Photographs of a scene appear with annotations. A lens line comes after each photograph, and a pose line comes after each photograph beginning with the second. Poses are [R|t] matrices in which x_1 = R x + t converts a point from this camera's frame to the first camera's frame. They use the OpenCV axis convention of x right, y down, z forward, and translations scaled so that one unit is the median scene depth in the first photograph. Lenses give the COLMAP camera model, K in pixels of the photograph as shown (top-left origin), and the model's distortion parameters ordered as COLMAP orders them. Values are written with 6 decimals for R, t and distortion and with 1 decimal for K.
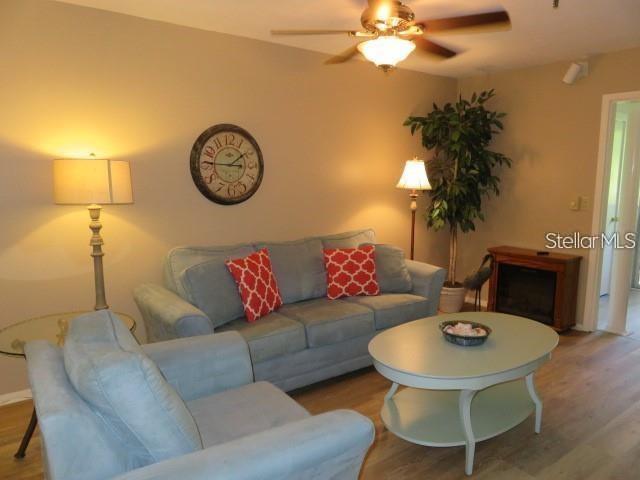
lens RADIAL K [[477.5, 0, 318.9], [0, 477.5, 236.2], [0, 0, 1]] dist [-0.007838, -0.002524]
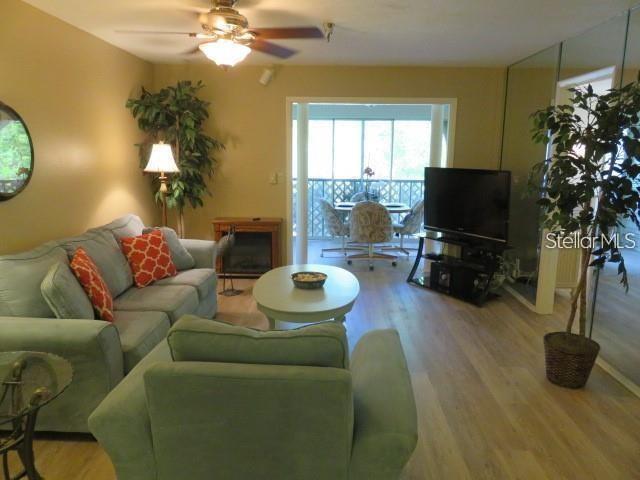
lens RADIAL K [[477.5, 0, 317.1], [0, 477.5, 241.6], [0, 0, 1]] dist [-0.007838, -0.002524]
pose [[0.618196, -0.149770, 0.771624, -0.440667], [0.103781, 0.988637, 0.108746, -0.027905], [-0.779143, 0.012854, 0.626715, 0.088821]]
